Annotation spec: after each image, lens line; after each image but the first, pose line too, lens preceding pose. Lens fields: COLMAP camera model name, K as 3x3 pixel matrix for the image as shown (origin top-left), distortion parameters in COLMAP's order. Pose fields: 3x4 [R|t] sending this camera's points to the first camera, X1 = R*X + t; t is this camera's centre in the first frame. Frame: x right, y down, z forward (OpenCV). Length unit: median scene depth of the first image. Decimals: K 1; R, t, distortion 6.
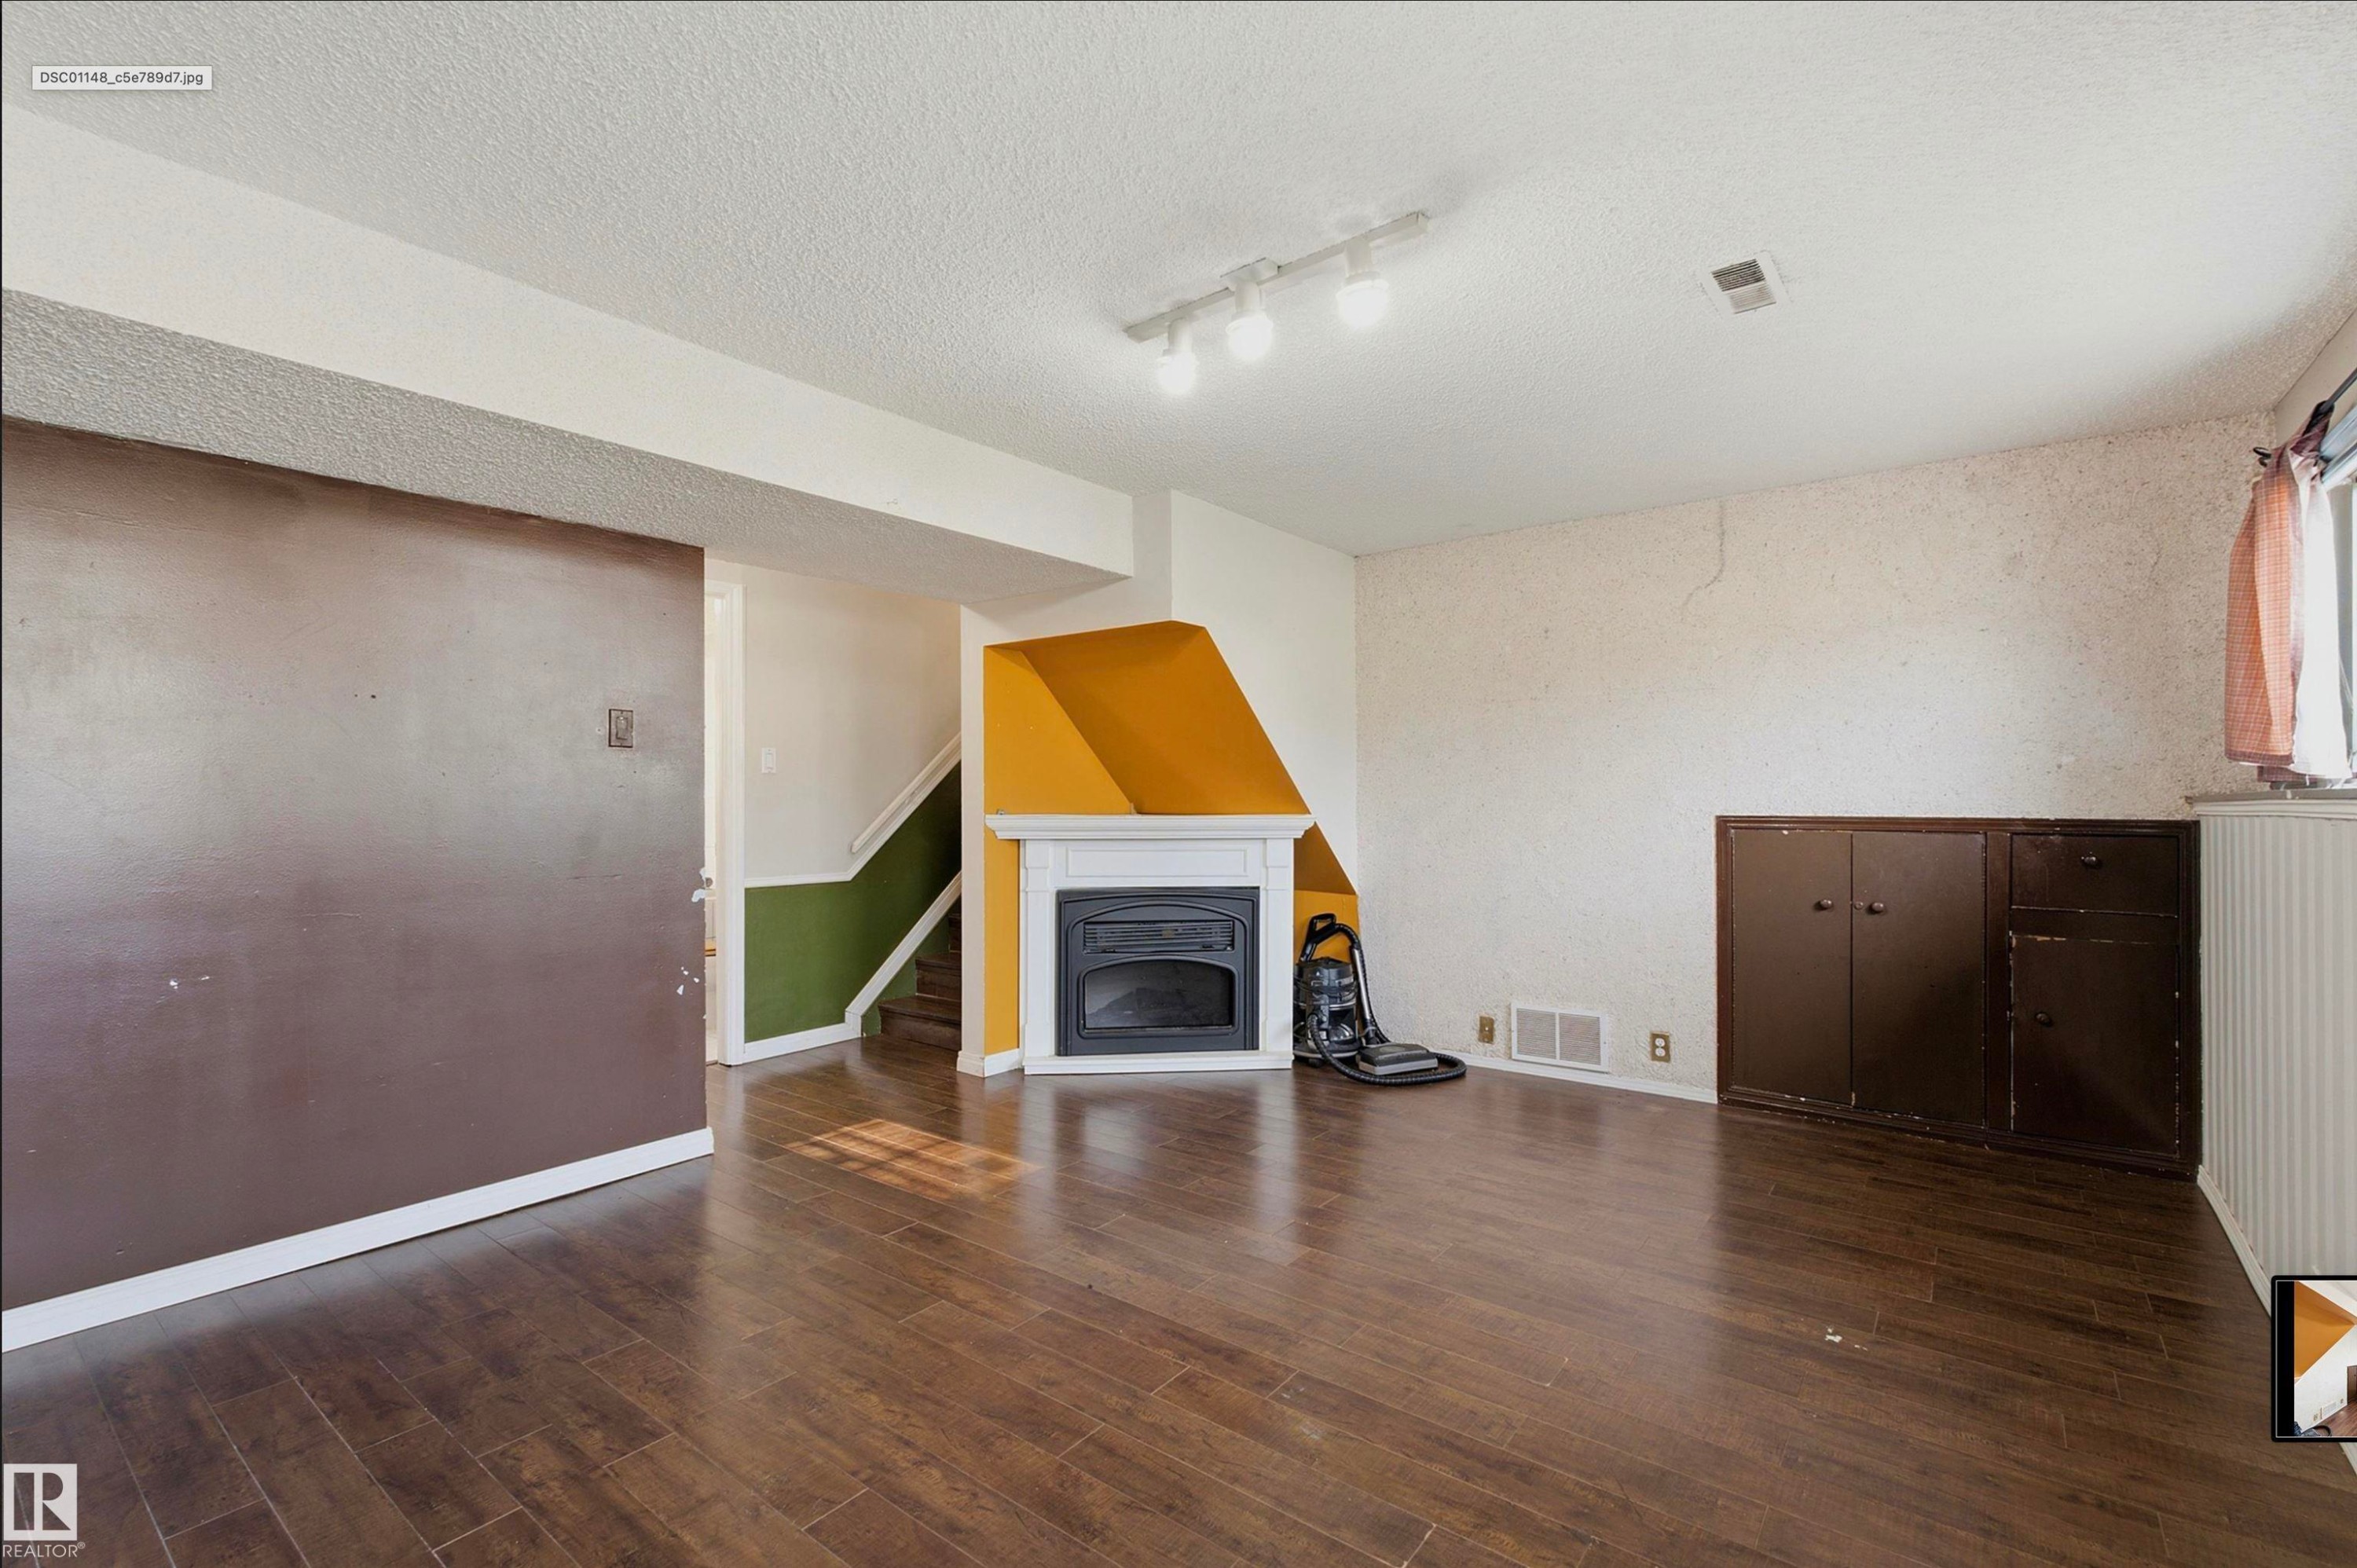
lens RADIAL K [[1049.7, 0, 1179.3], [0, 1049.7, 798.6], [0, 0, 1]] dist [-0.014743, -0.000266]
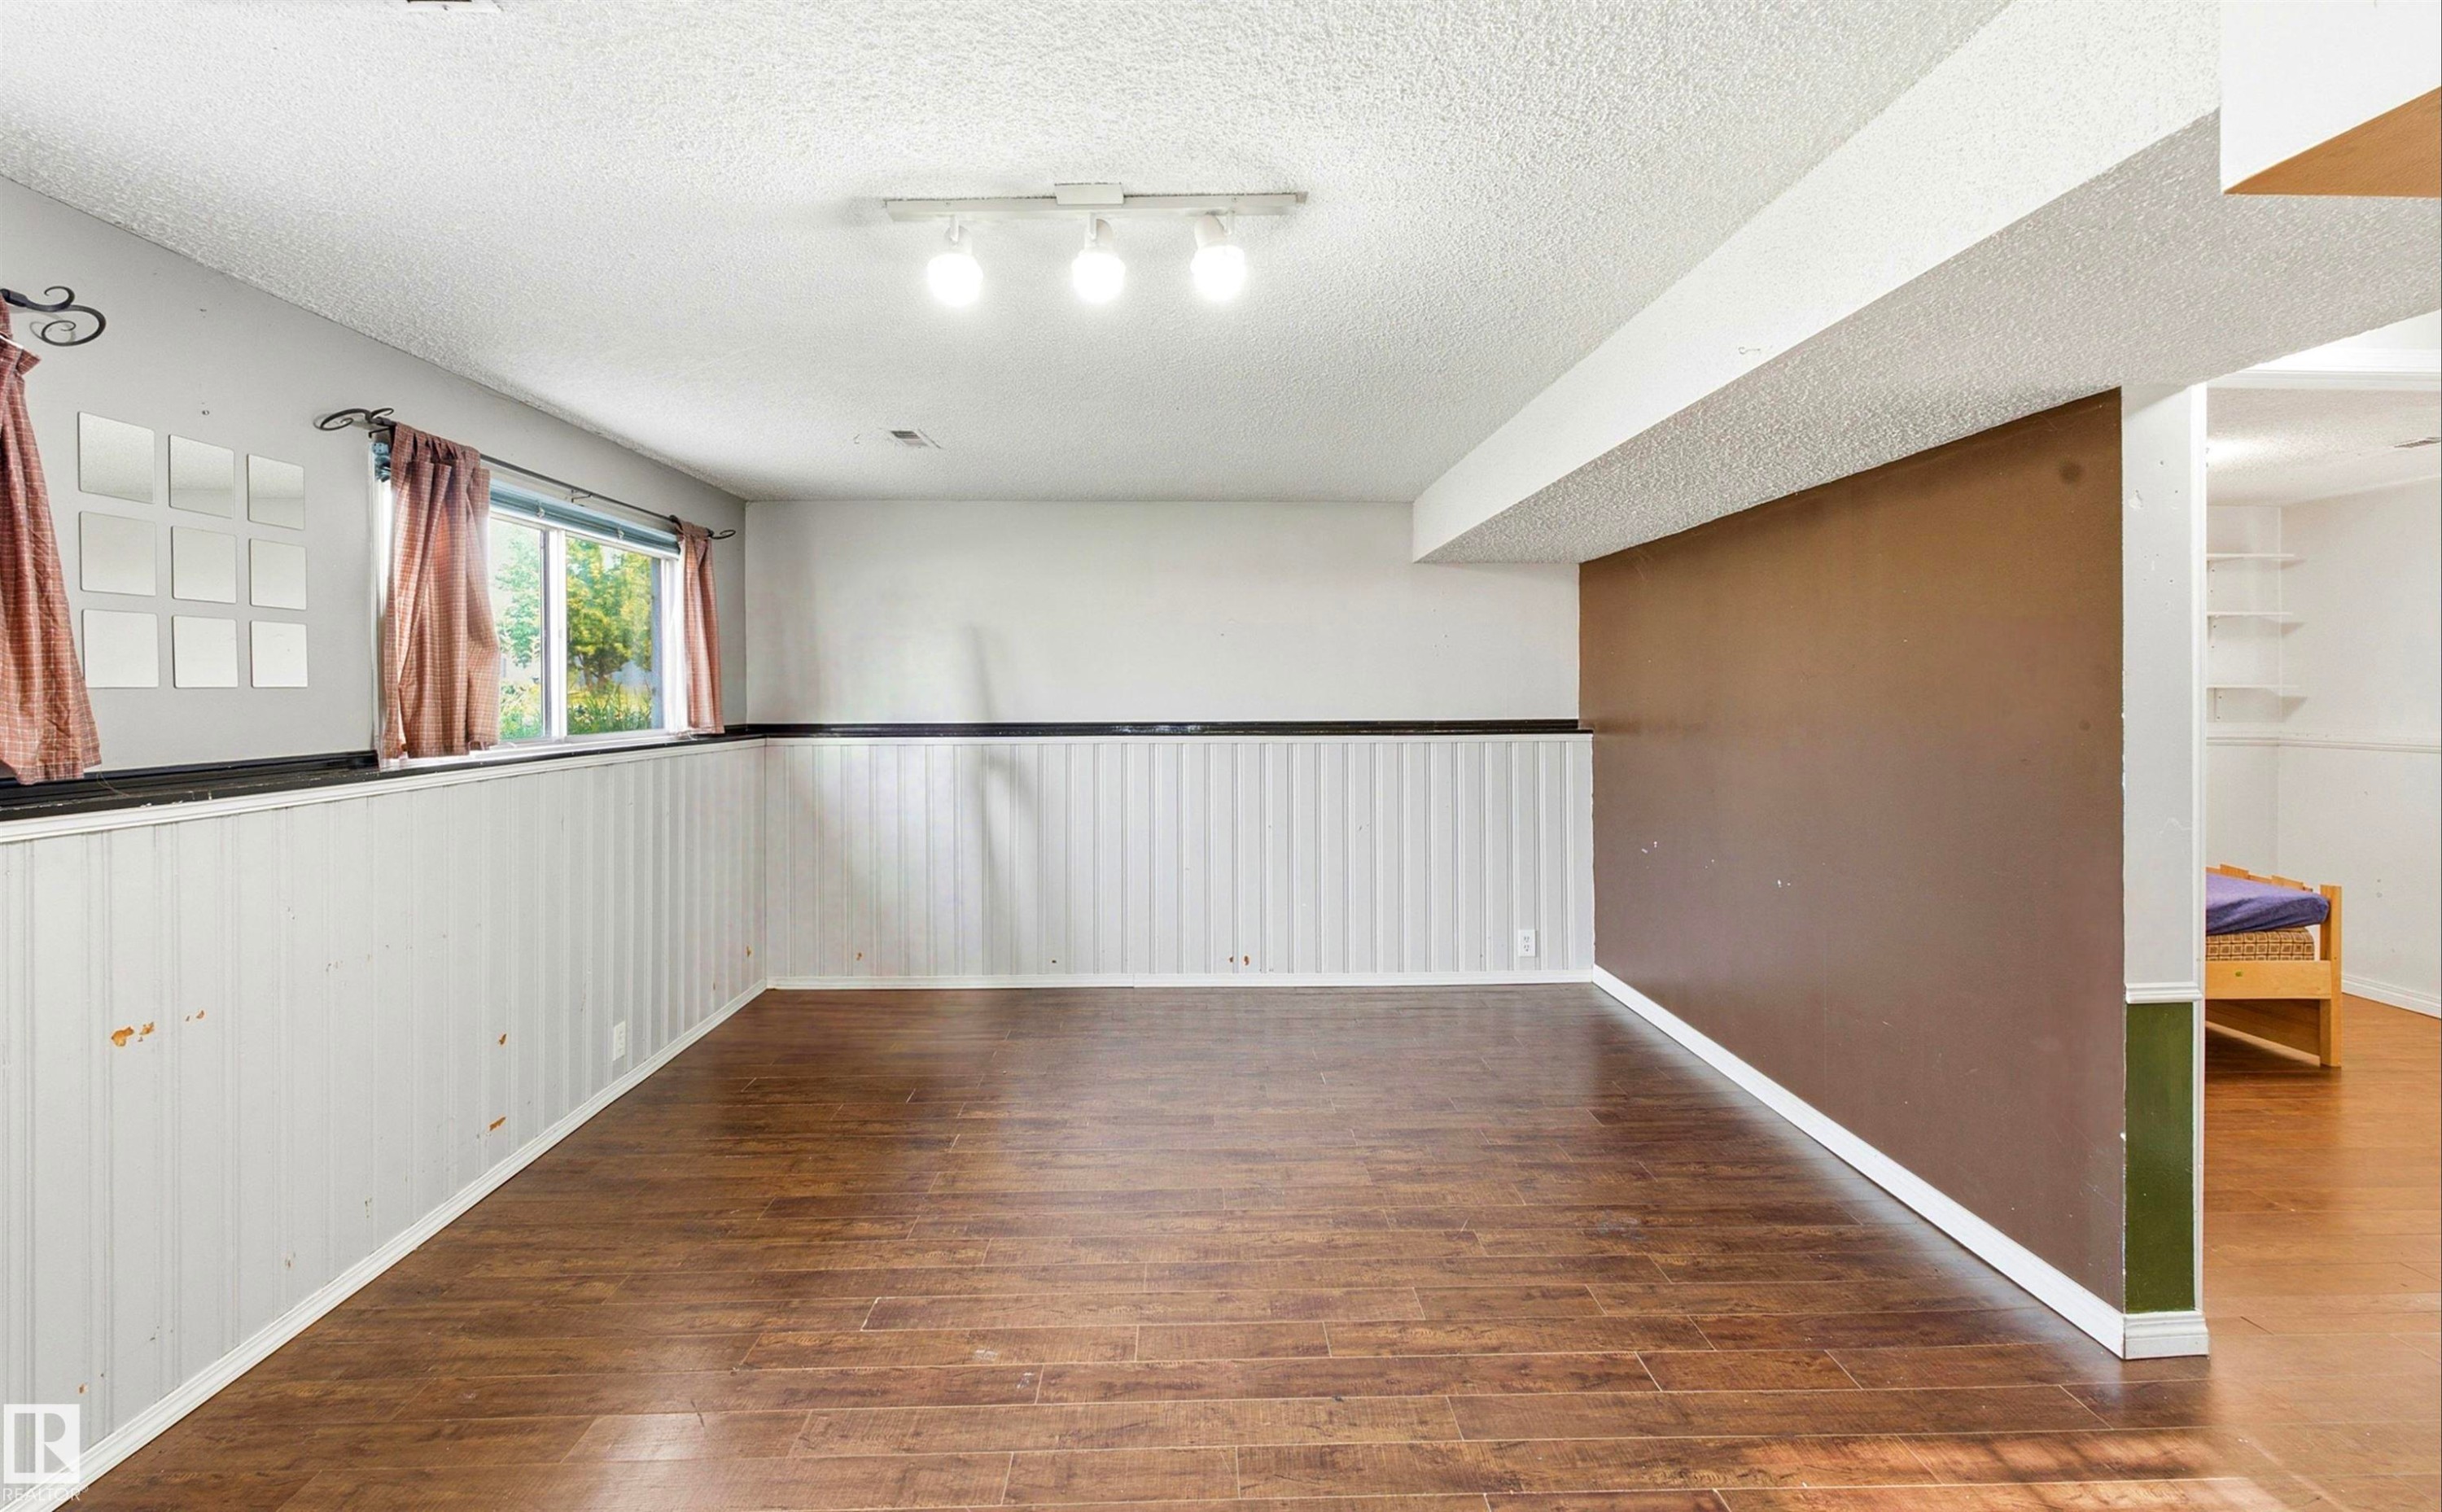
lens RADIAL K [[1054.5, 0, 1214.9], [0, 1054.5, 699.6], [0, 0, 1]] dist [-0.001305, -0.000210]
pose [[-0.774090, 0.008126, -0.633024, 0.543473], [0.002855, 0.999952, 0.009345, -0.089740], [0.633070, 0.005426, -0.774076, 1.702273]]
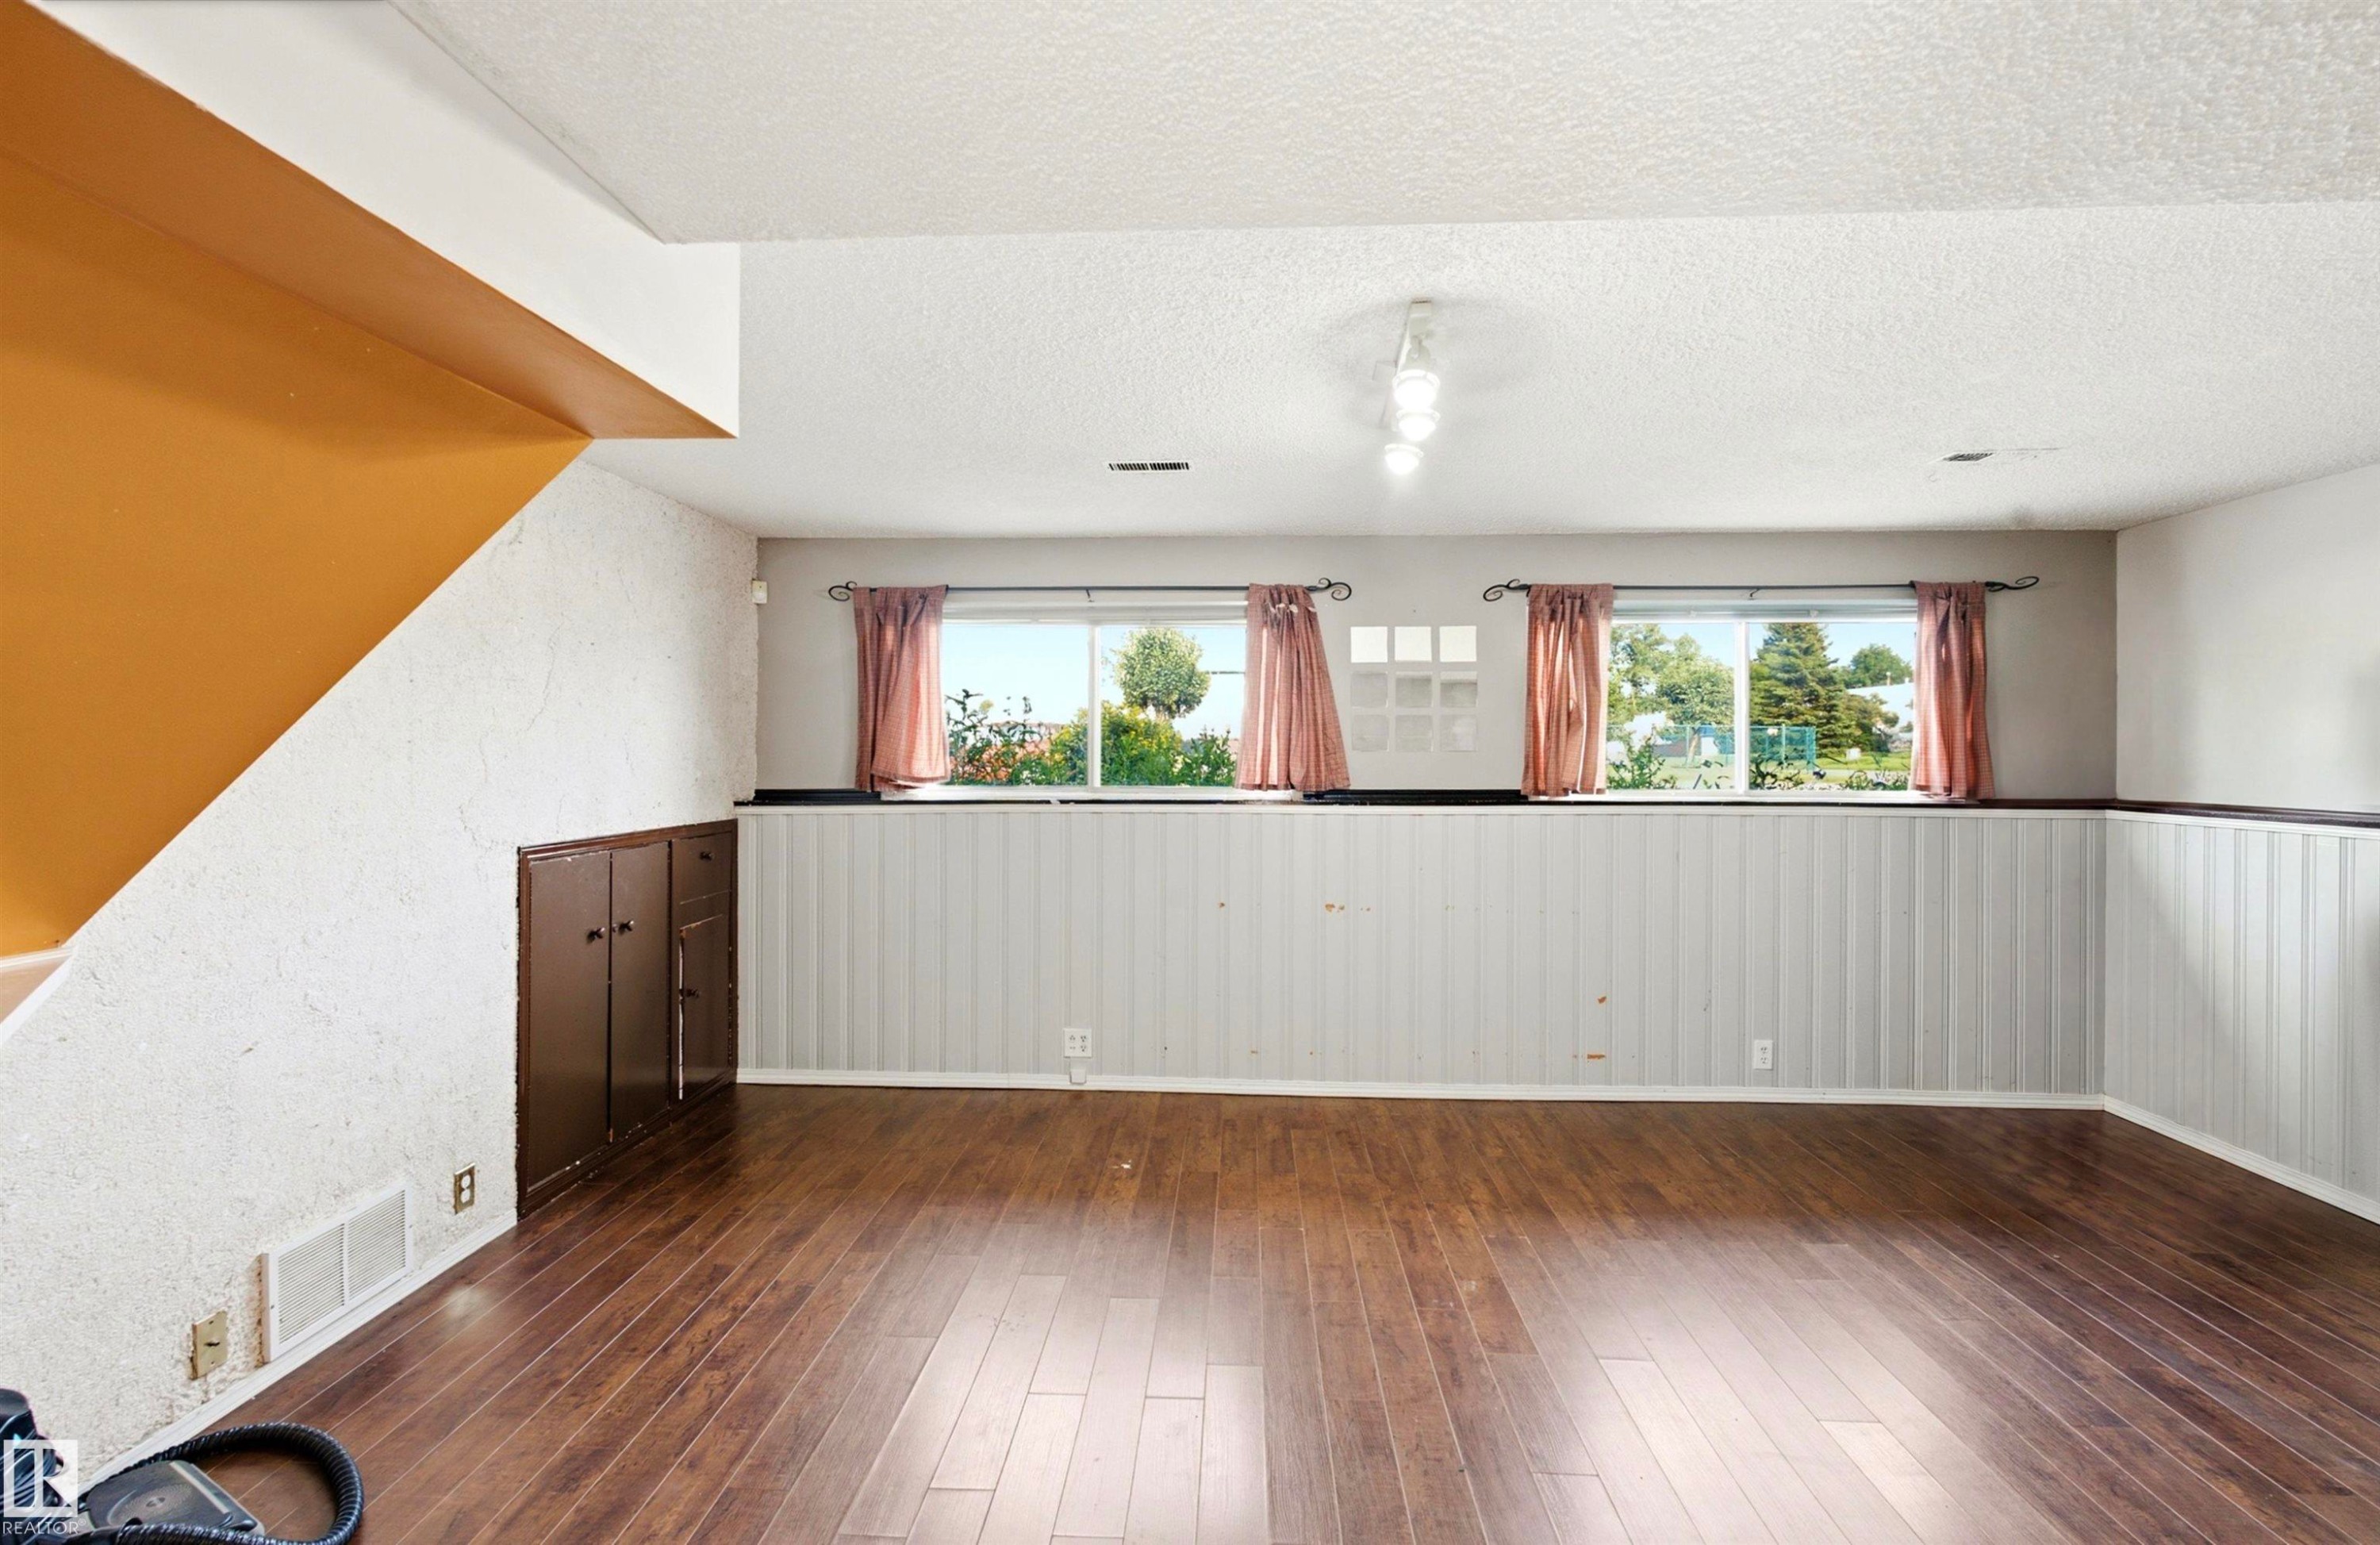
lens RADIAL K [[1031.9, 0, 1192.0], [0, 1031.9, 752.0], [0, 0, 1]] dist [0.000325, -0.005105]
pose [[-0.575593, 0.002642, 0.817732, -0.662533], [0.000009, 0.999995, -0.003224, -0.086969], [-0.817736, -0.001848, -0.575590, 1.764144]]
